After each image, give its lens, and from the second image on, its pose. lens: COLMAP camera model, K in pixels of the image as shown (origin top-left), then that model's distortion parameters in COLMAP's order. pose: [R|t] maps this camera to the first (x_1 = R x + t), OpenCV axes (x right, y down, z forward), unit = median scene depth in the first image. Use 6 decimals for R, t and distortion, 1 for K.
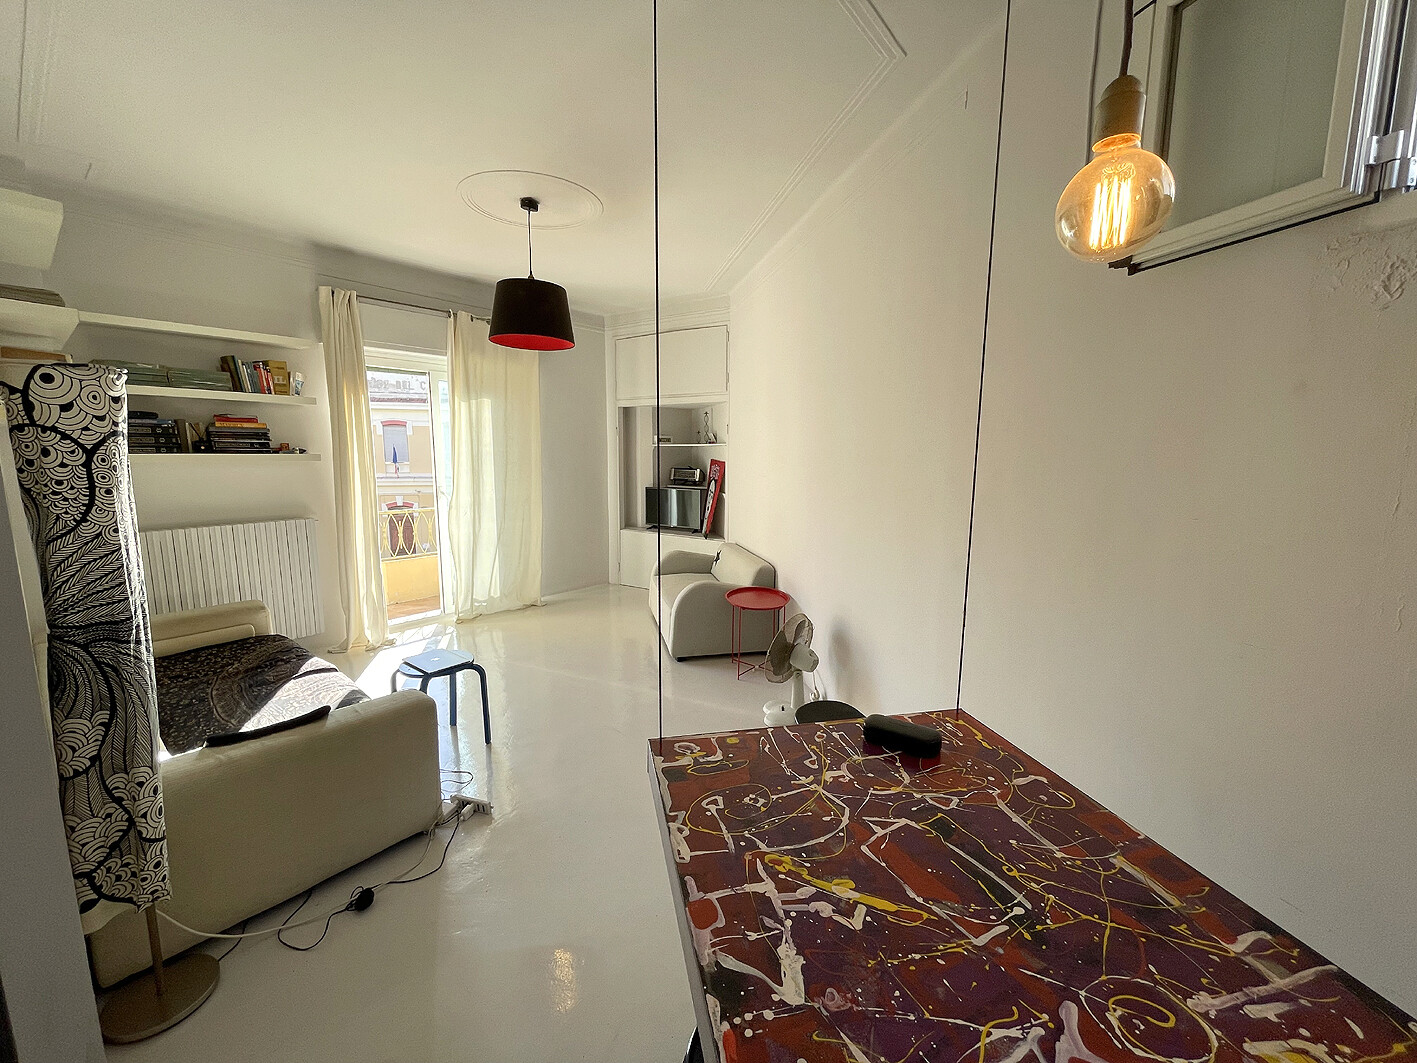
lens RADIAL K [[571.6, 0, 708.5], [0, 571.6, 531.5], [0, 0, 1]] dist [-0.000761, -0.000209]
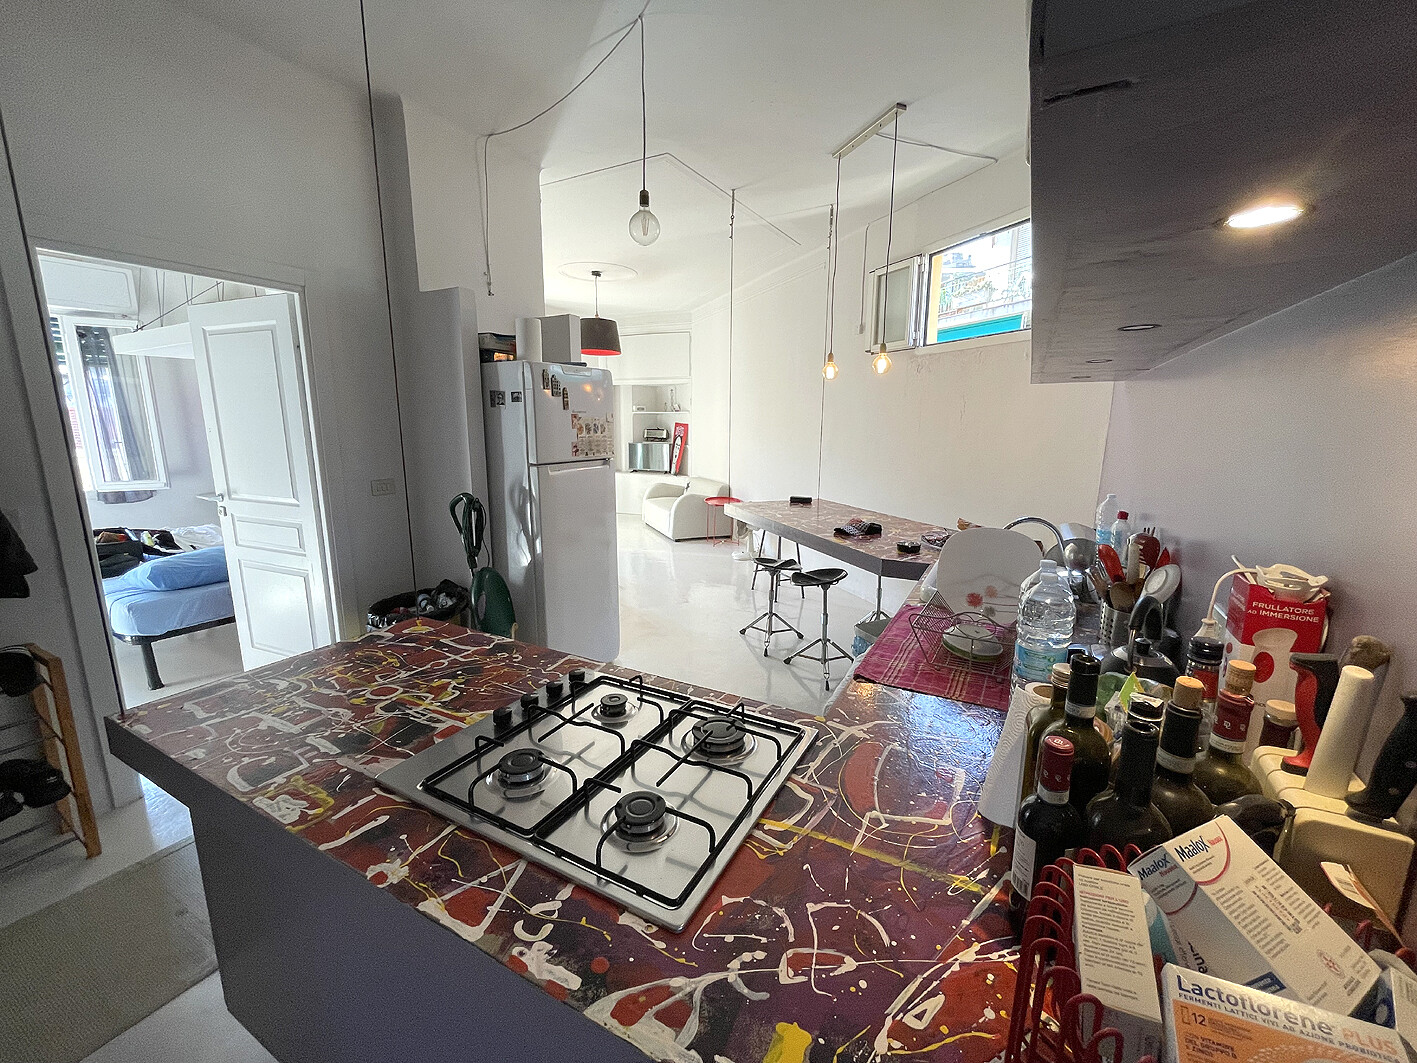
lens RADIAL K [[571.6, 0, 708.5], [0, 571.6, 531.5], [0, 0, 1]] dist [-0.000761, -0.000209]
pose [[0.987353, -0.030402, 0.155597, -0.155428], [0.022209, 0.998287, 0.054127, 0.076427], [-0.156976, -0.049987, 0.986336, -0.478606]]
